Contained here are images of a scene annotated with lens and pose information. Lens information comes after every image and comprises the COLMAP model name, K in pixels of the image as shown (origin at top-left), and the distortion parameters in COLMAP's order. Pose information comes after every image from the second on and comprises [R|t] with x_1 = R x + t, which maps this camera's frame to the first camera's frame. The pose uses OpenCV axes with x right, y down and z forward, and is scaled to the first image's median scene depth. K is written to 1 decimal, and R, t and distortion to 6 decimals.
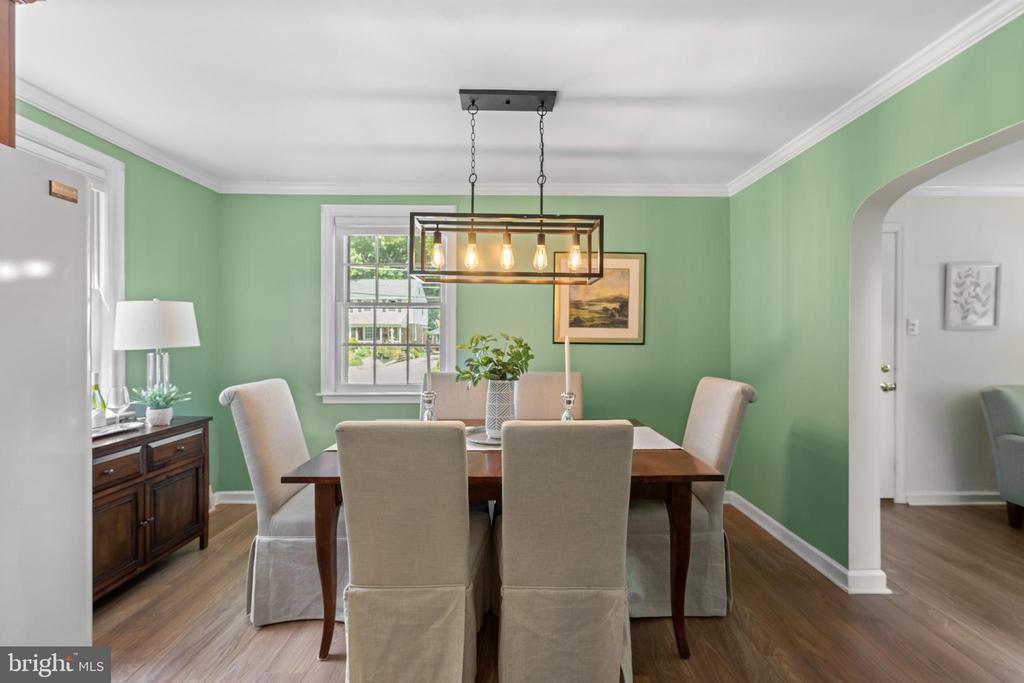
lens RADIAL K [[433.8, 0, 513.4], [0, 433.8, 340.1], [0, 0, 1]] dist [0.000902, 0.000666]
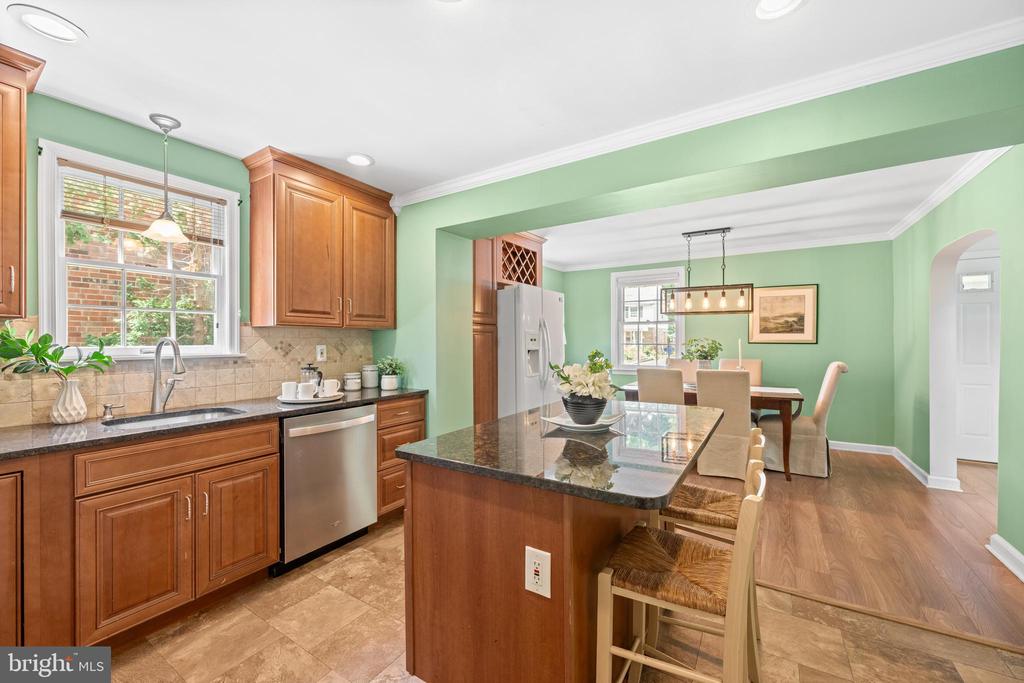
lens RADIAL K [[409.4, 0, 504.1], [0, 409.4, 340.8], [0, 0, 1]] dist [0.000048, 0.000188]
pose [[0.838567, -0.003837, -0.544785, 0.188257], [0.001263, 0.999986, -0.005100, 0.006382], [0.544797, 0.003589, 0.838560, -0.955232]]
